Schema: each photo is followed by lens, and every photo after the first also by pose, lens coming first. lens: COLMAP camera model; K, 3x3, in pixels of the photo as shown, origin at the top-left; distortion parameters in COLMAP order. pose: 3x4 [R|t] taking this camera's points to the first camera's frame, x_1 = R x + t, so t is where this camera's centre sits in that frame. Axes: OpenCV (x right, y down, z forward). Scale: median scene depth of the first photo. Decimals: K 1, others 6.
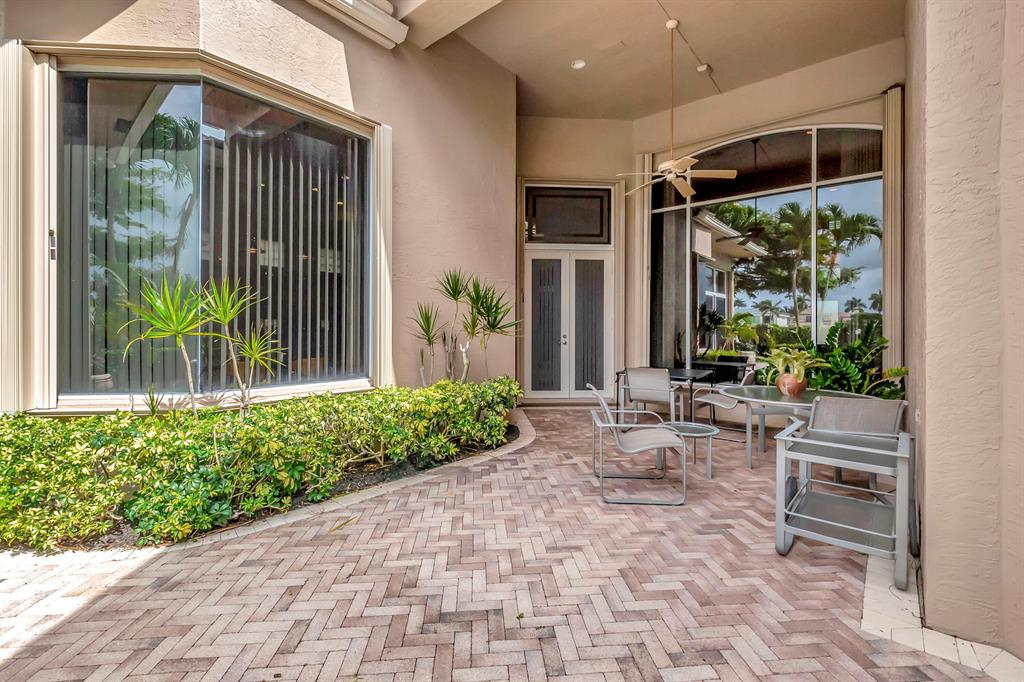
lens RADIAL K [[456.4, 0, 505.0], [0, 456.4, 329.1], [0, 0, 1]] dist [-0.000578, -0.000057]
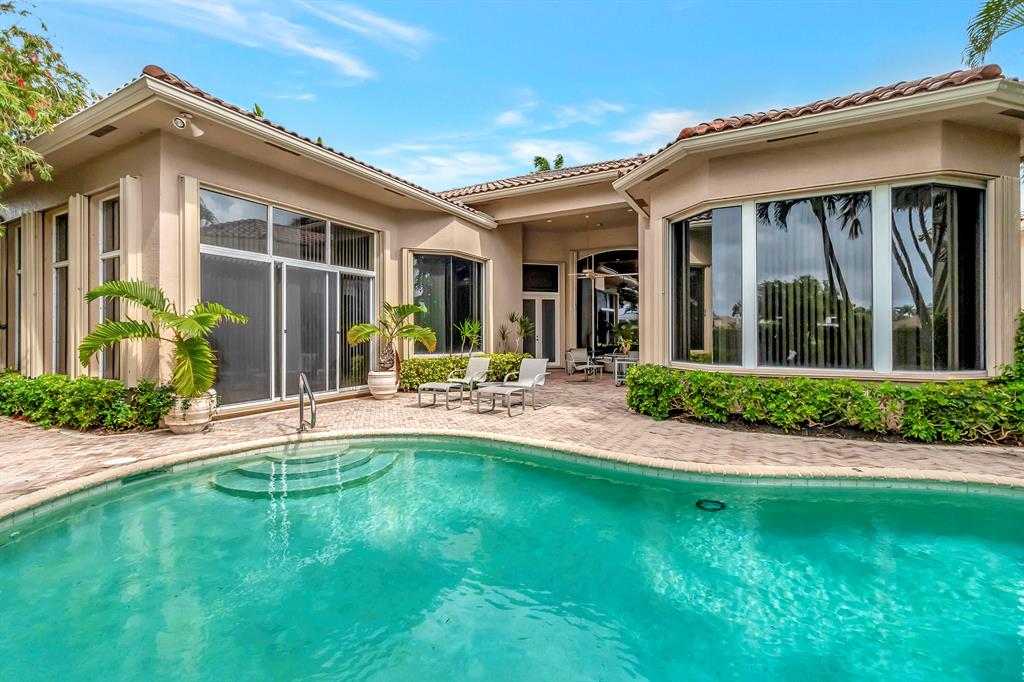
lens RADIAL K [[456.4, 0, 505.0], [0, 456.4, 329.1], [0, 0, 1]] dist [-0.000578, -0.000057]
pose [[0.980521, -0.004194, 0.196371, -0.425471], [0.005276, 0.999974, -0.004984, -0.005455], [-0.196345, 0.005923, 0.980517, -1.023161]]
